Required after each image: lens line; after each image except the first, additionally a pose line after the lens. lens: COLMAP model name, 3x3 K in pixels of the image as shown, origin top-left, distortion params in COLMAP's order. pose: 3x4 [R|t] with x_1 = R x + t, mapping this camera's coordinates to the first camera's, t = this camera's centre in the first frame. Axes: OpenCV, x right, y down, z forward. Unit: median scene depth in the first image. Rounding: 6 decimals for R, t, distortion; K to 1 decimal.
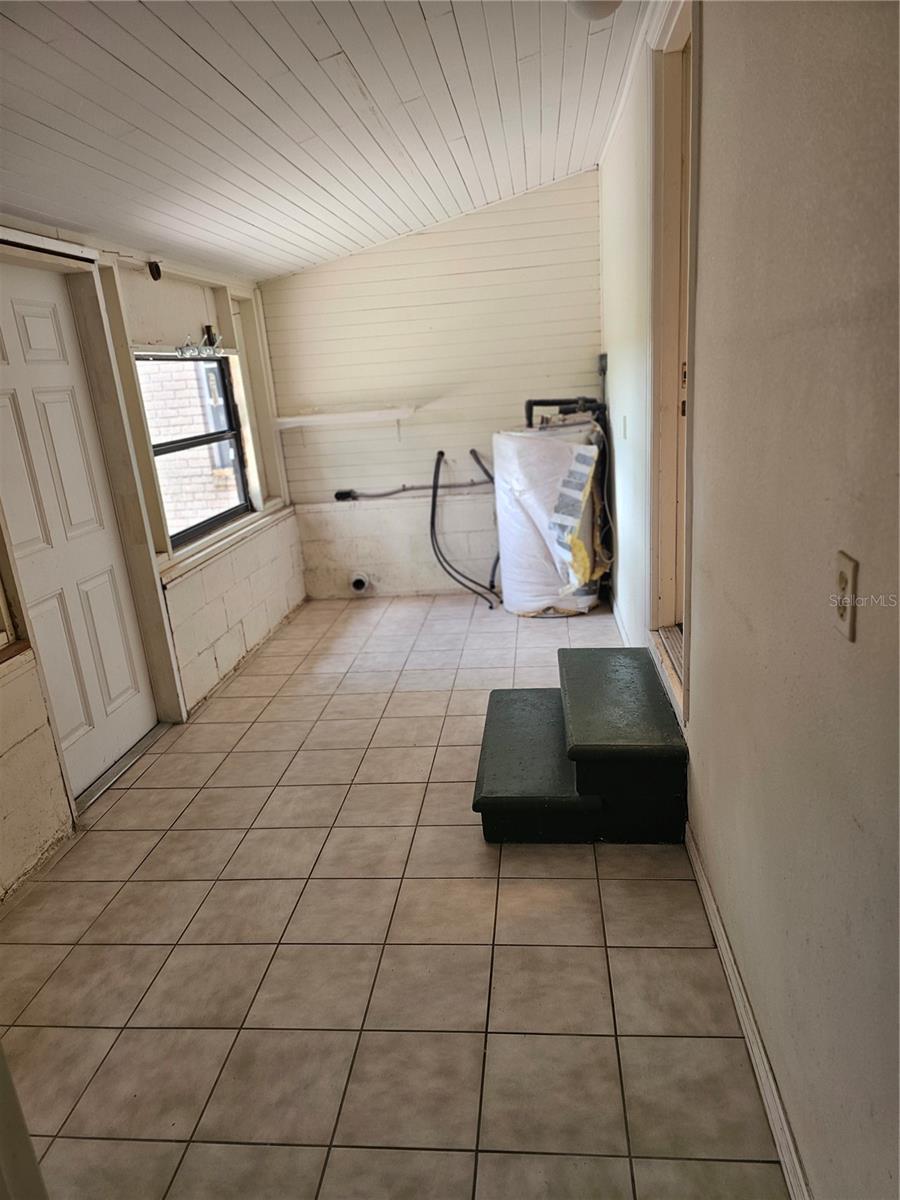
lens RADIAL K [[813.6, 0, 448.7], [0, 813.6, 599.0], [0, 0, 1]] dist [0.059821, -0.028601]
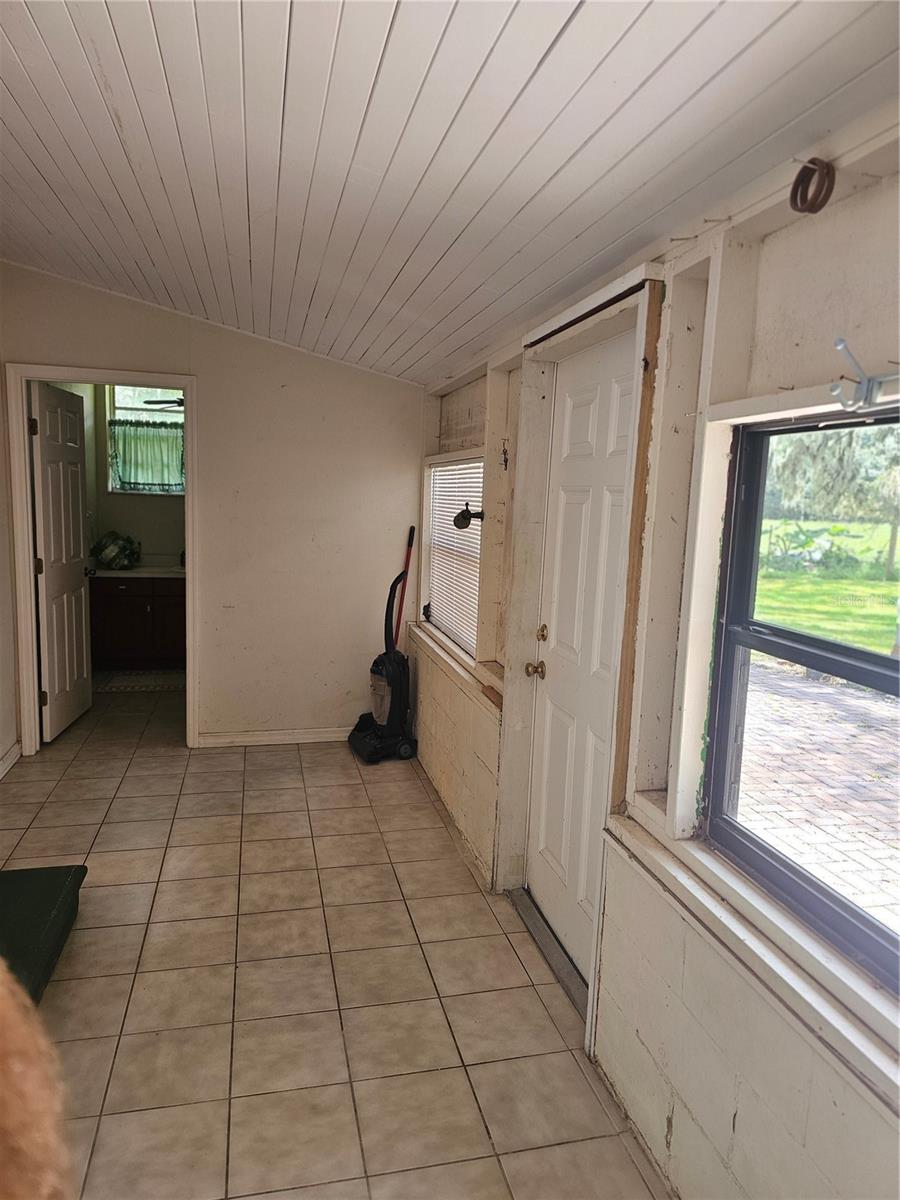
lens RADIAL K [[813.6, 0, 446.7], [0, 813.6, 599.5], [0, 0, 1]] dist [0.059821, -0.028601]
pose [[-0.942104, 0.098419, -0.320552, -0.102955], [-0.043368, 0.912166, 0.407519, -0.540574], [0.332504, 0.397827, -0.855087, 1.920738]]
